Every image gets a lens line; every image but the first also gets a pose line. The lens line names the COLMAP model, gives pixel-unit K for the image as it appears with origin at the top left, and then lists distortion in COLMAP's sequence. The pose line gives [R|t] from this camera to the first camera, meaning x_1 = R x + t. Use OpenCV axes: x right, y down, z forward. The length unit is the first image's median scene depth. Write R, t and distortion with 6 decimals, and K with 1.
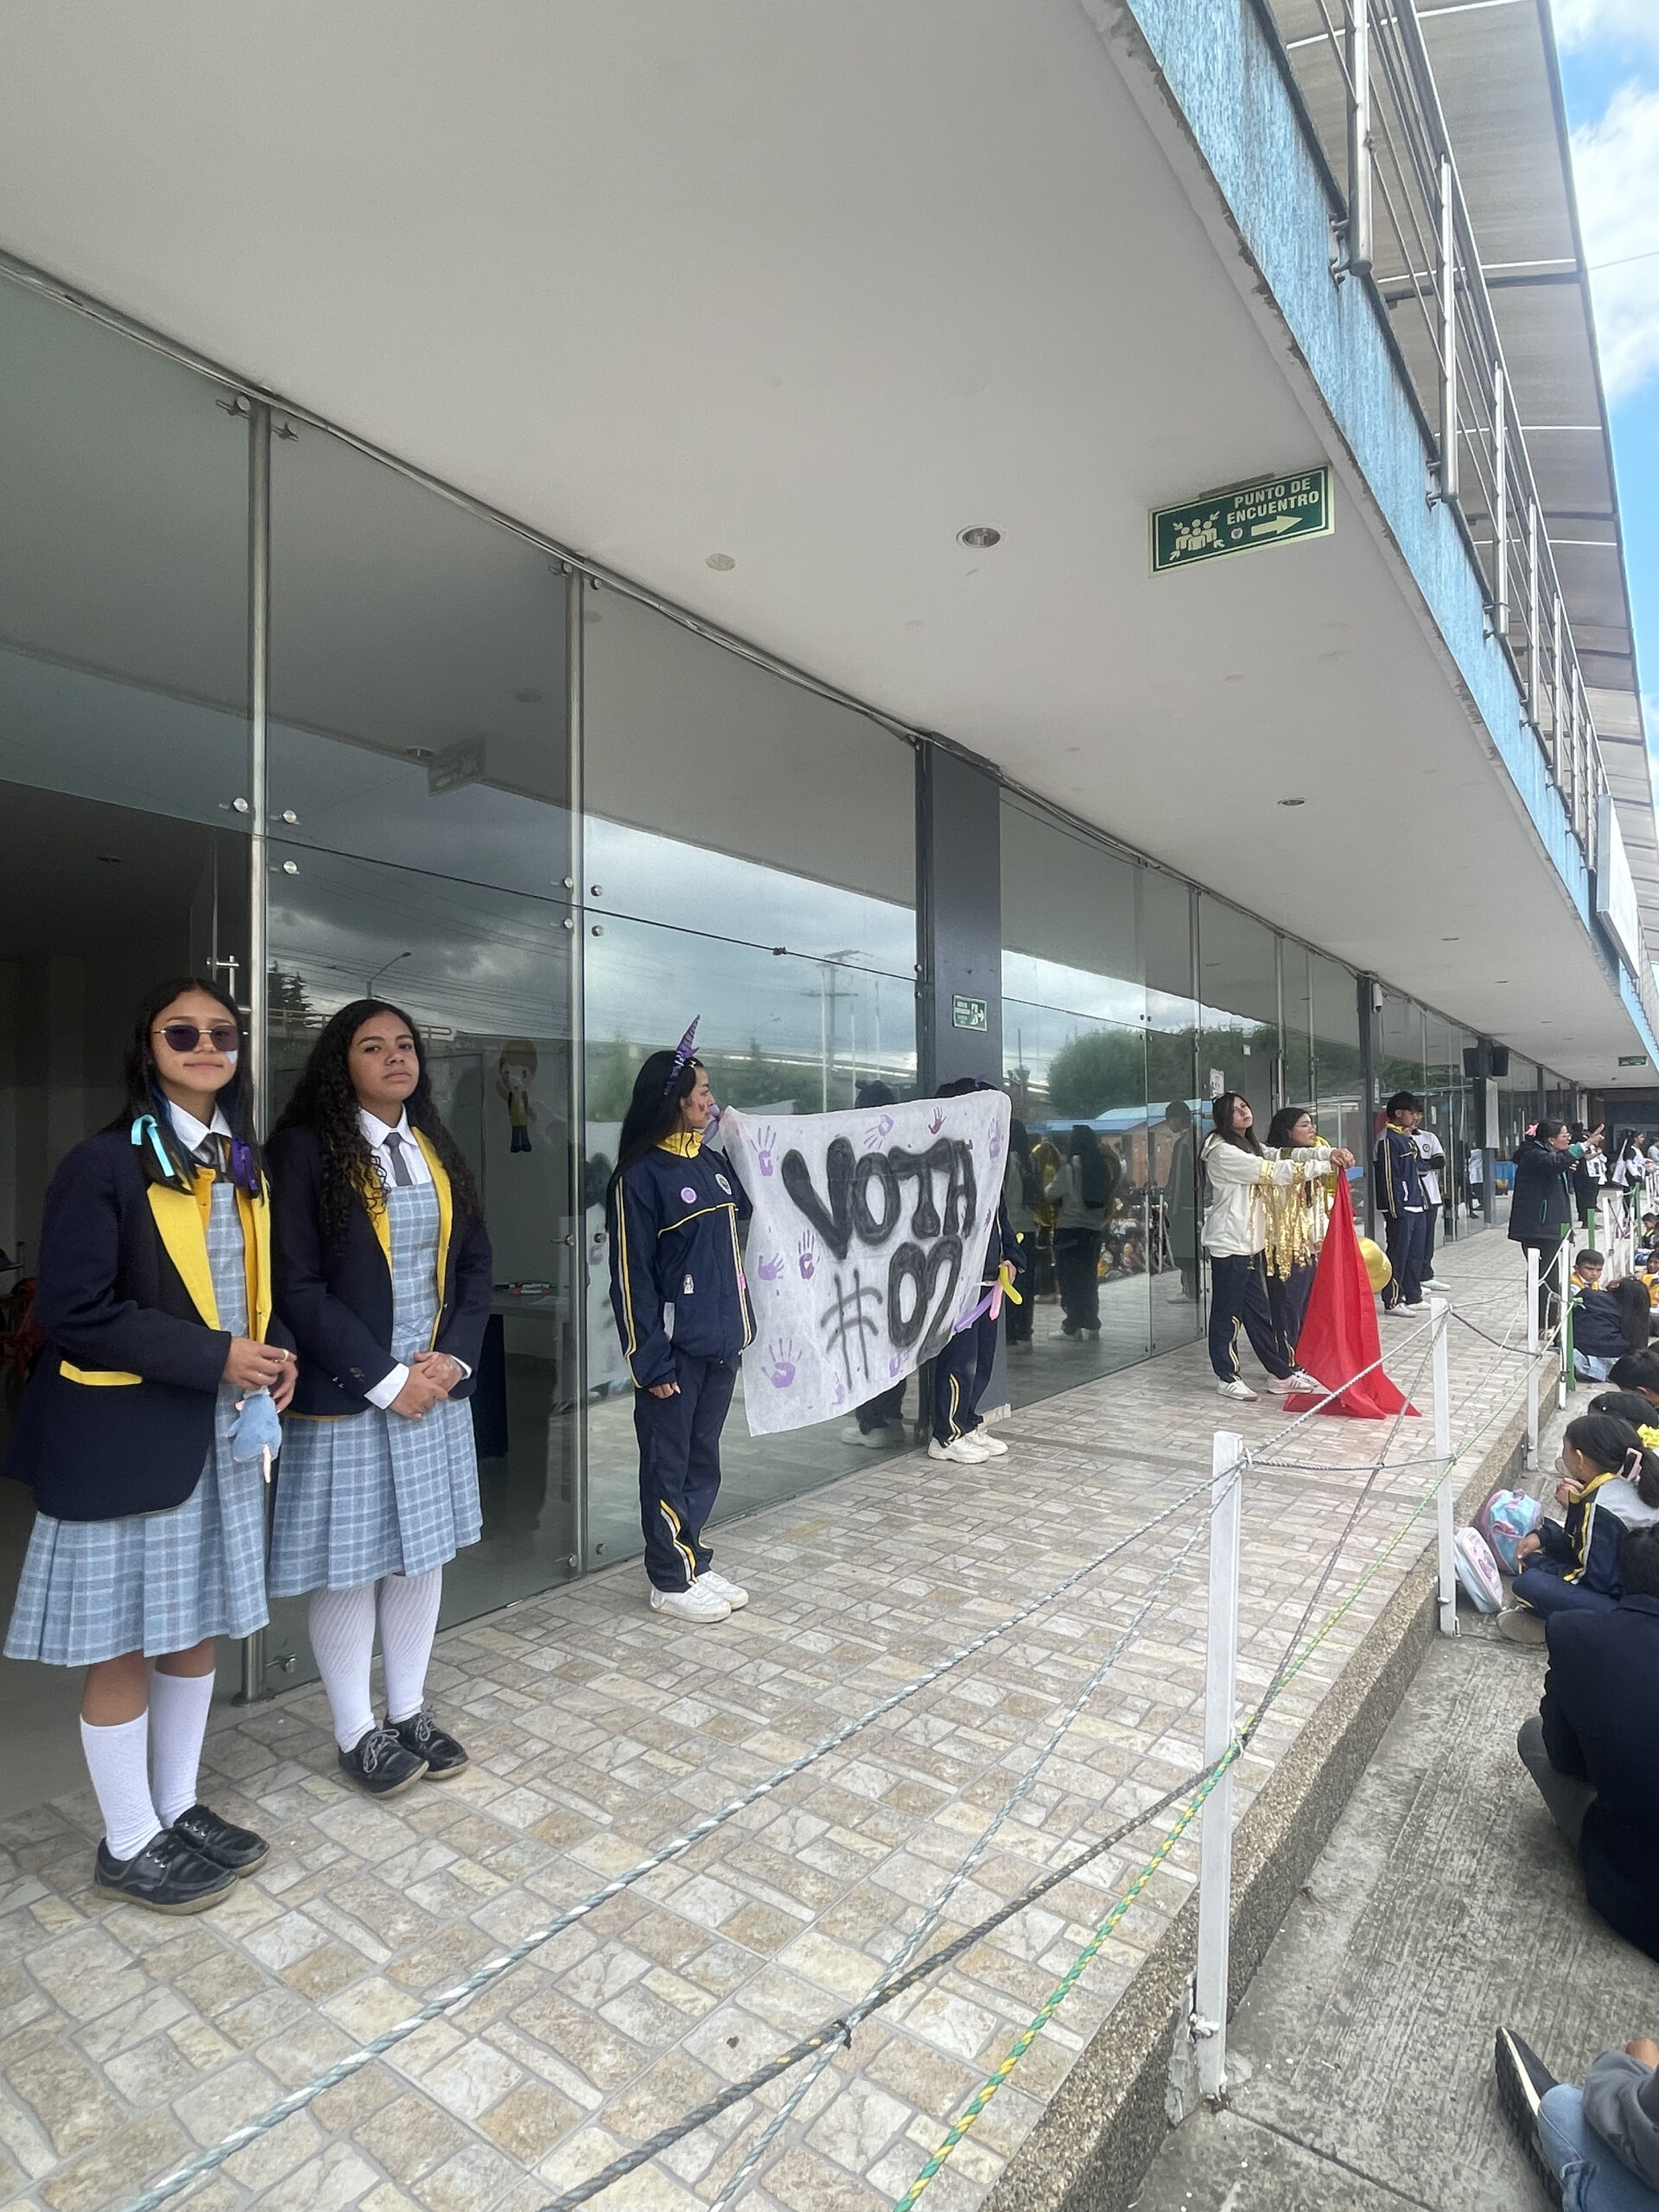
lens RADIAL K [[1222.9, 0, 850.5], [0, 1222.9, 1102.5], [0, 0, 1]] dist [0.000420, -0.003921]
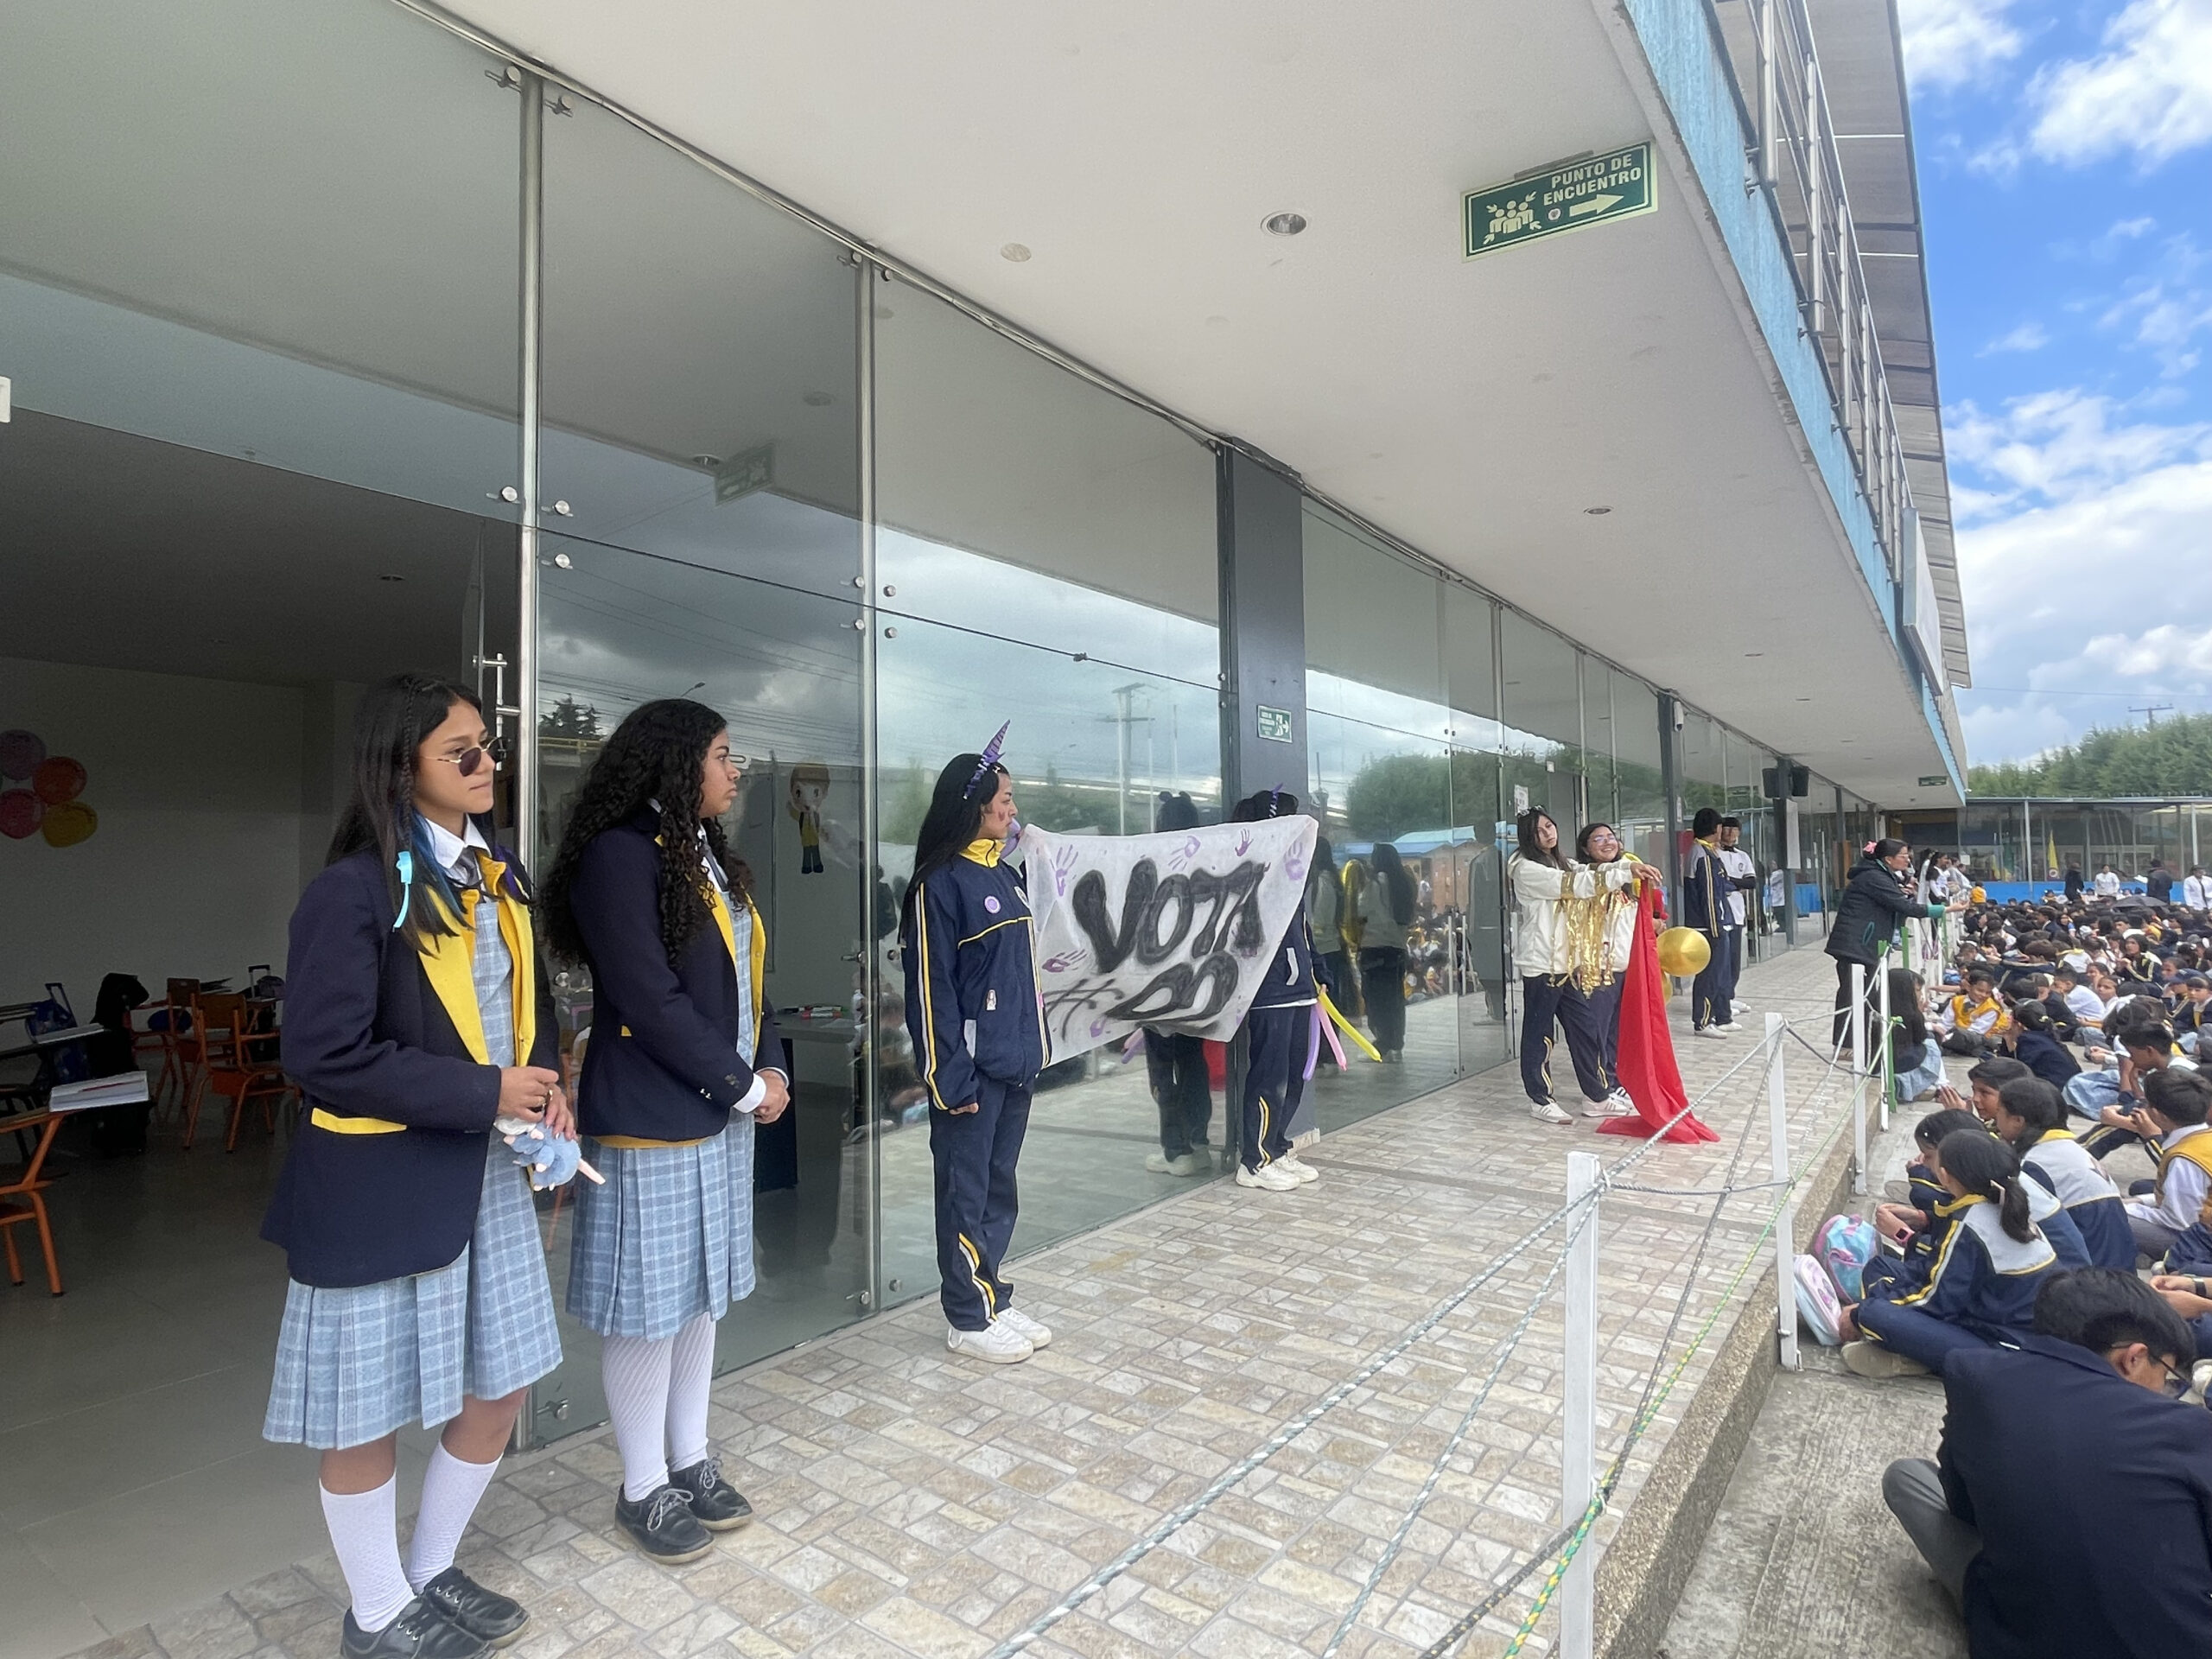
lens RADIAL K [[1222.9, 0, 1144.9], [0, 1222.9, 811.4], [0, 0, 1]] dist [0.000420, -0.003921]
pose [[0.999977, -0.006745, 0.000334, -0.009103], [0.006750, 0.999846, -0.016214, 0.016668], [-0.000224, 0.016216, 0.999868, 0.050257]]
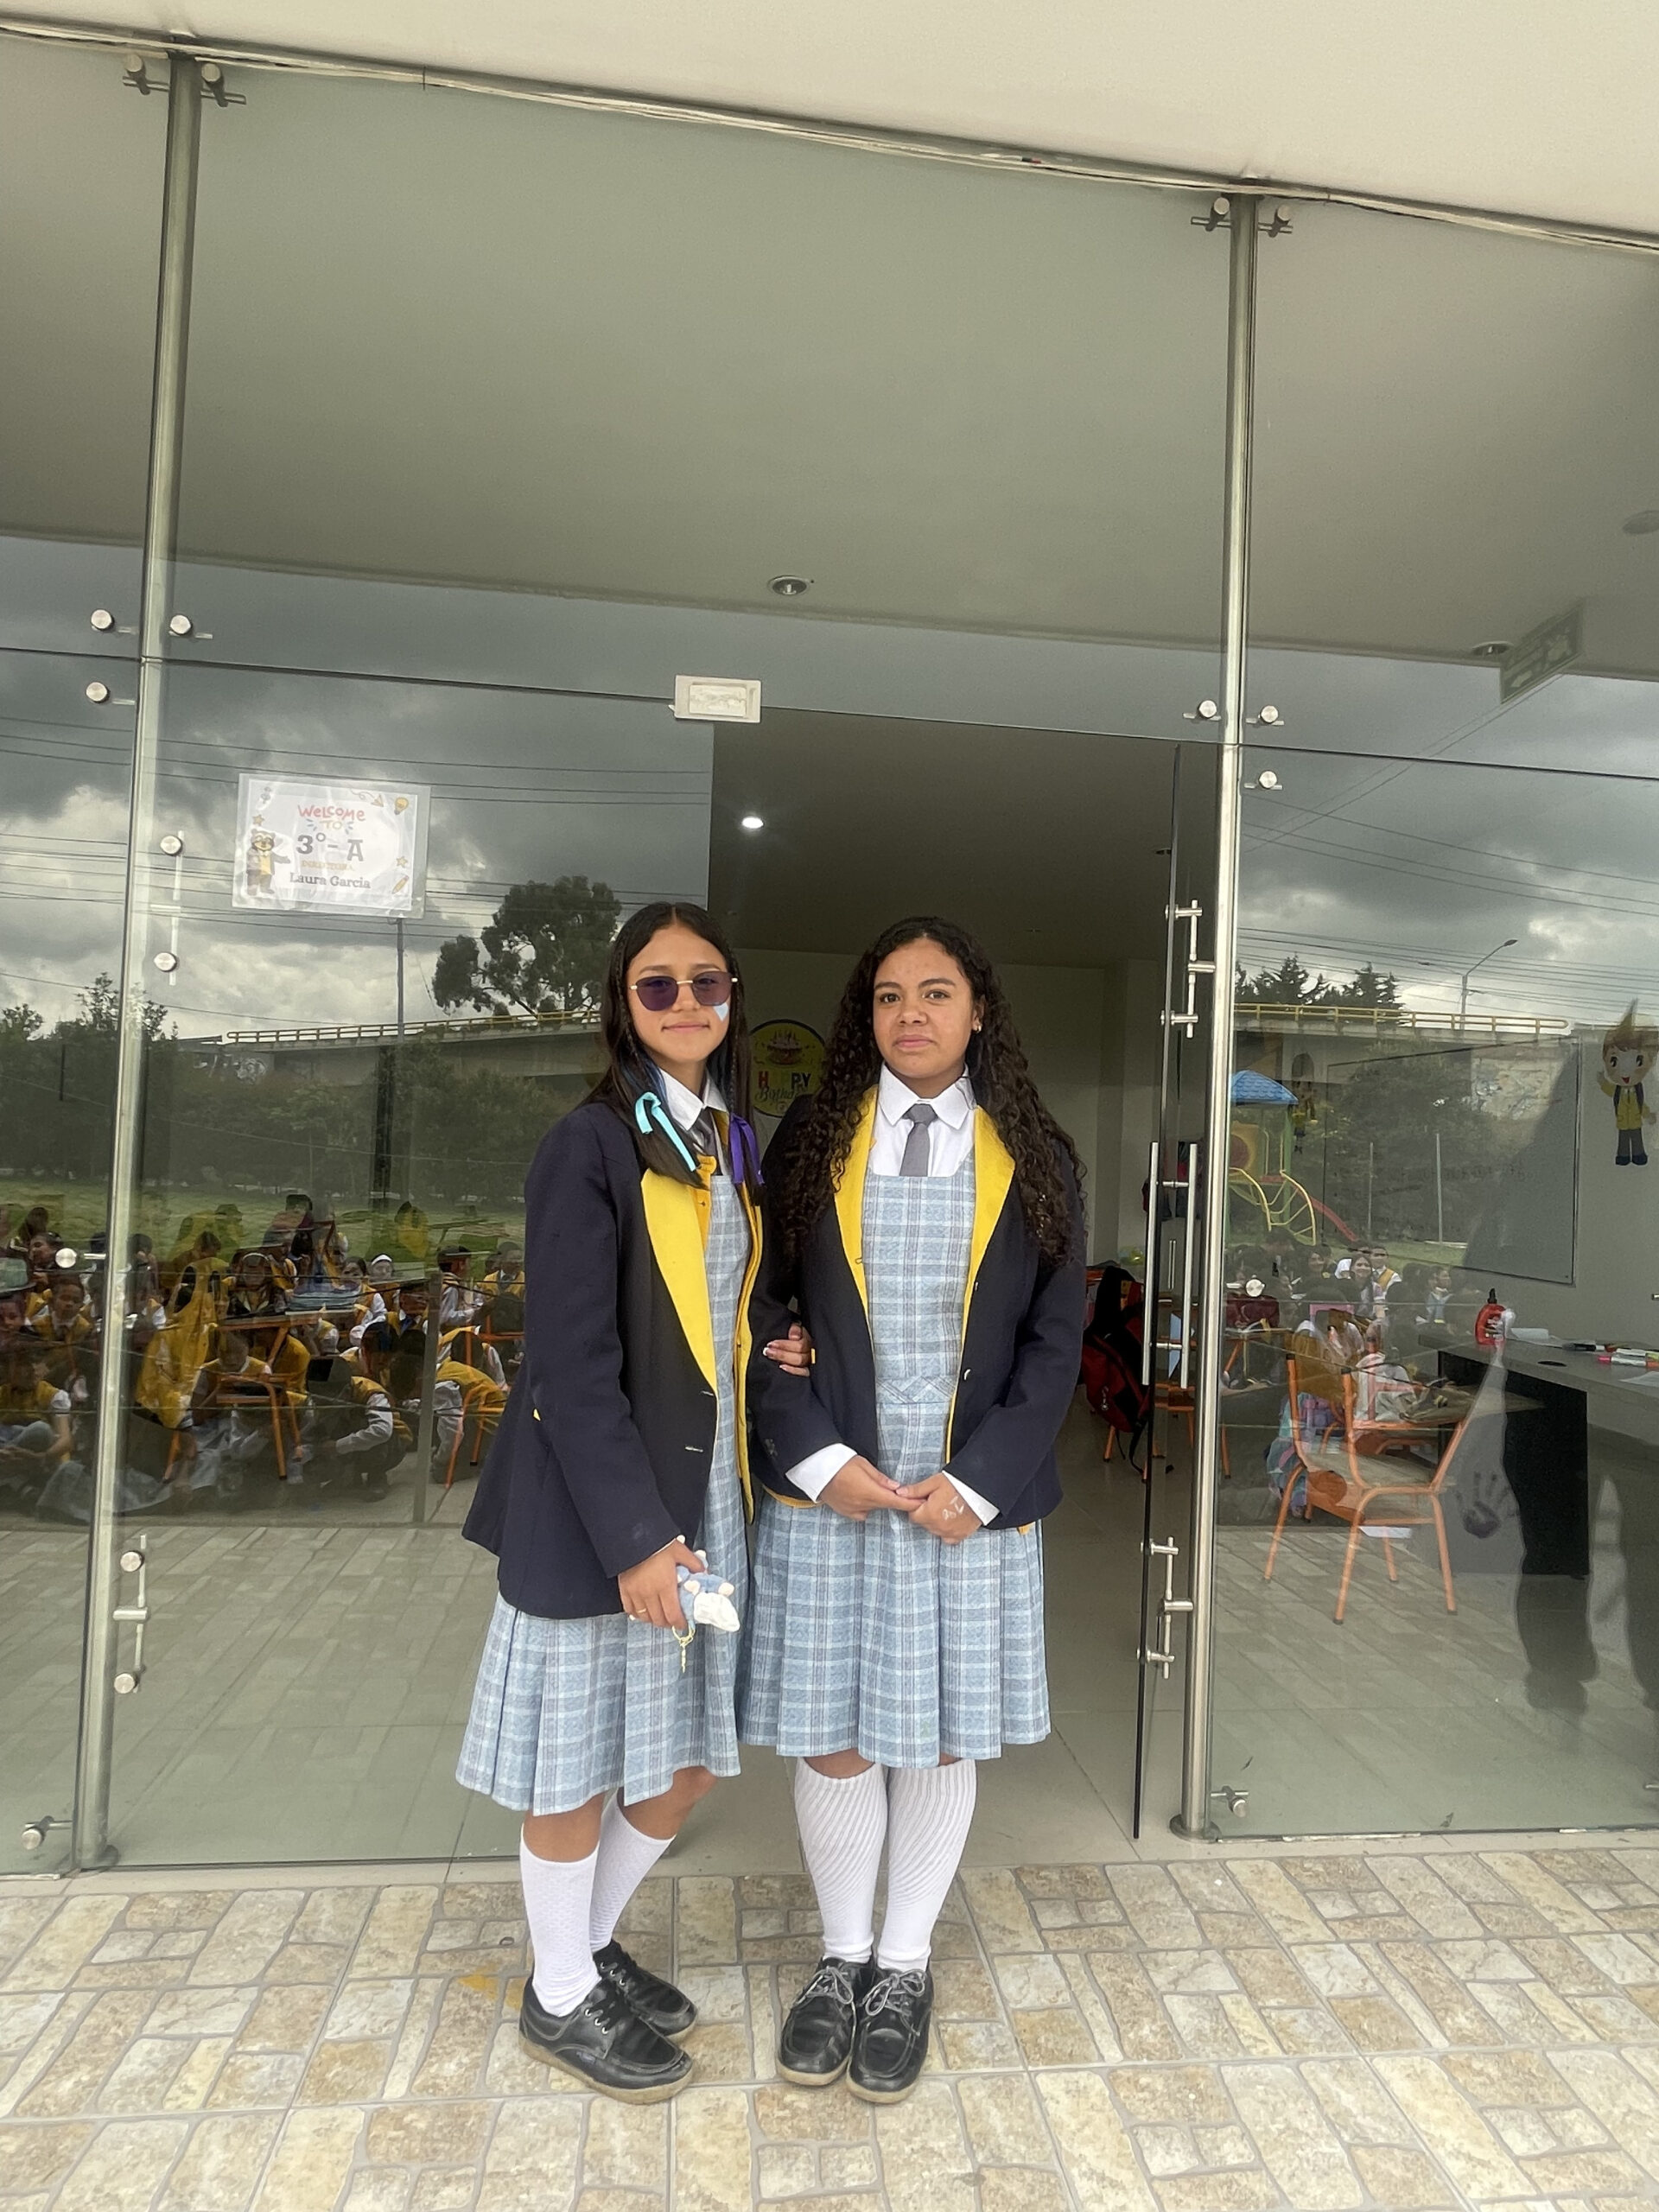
lens RADIAL K [[1222.9, 0, 842.8], [0, 1222.9, 1117.0], [0, 0, 1]] dist [0.000420, -0.003921]
pose [[0.659729, 0.020362, -0.751227, -0.041060], [-0.012864, 0.999792, 0.015802, 0.011844], [0.751393, -0.000762, 0.659854, 0.242087]]
